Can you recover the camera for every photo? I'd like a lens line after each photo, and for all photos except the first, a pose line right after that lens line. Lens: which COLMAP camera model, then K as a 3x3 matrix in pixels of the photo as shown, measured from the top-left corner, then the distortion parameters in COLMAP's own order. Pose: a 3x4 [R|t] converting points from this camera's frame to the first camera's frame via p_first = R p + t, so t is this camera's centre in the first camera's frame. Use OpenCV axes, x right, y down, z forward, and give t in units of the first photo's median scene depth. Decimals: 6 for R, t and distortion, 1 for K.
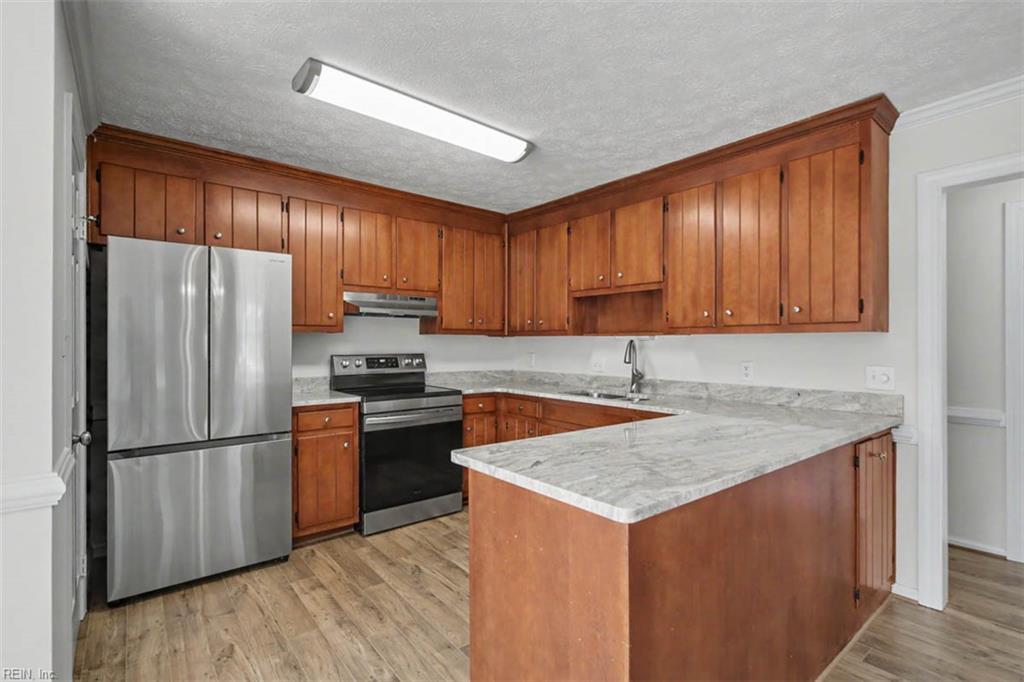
lens RADIAL K [[470.5, 0, 512.8], [0, 470.5, 341.6], [0, 0, 1]] dist [-0.001344, 0.000527]
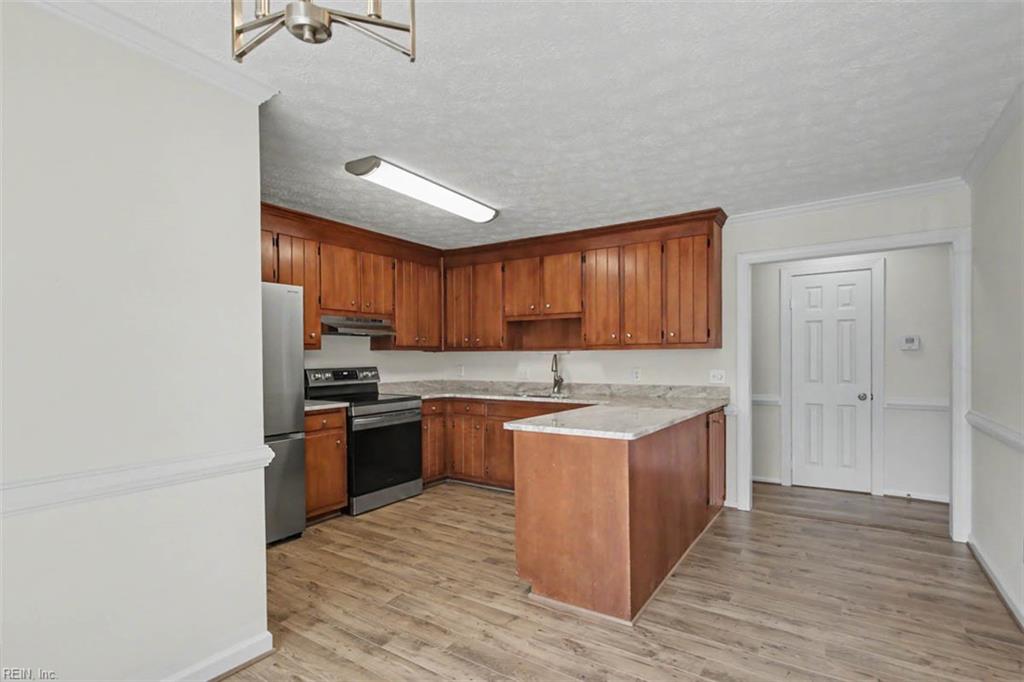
lens RADIAL K [[470.5, 0, 492.5], [0, 470.5, 361.7], [0, 0, 1]] dist [-0.001344, 0.000527]
pose [[0.969401, -0.012023, 0.245190, -0.296973], [0.008526, 0.999846, 0.015319, -0.004536], [-0.245336, -0.012760, 0.969354, -0.309270]]
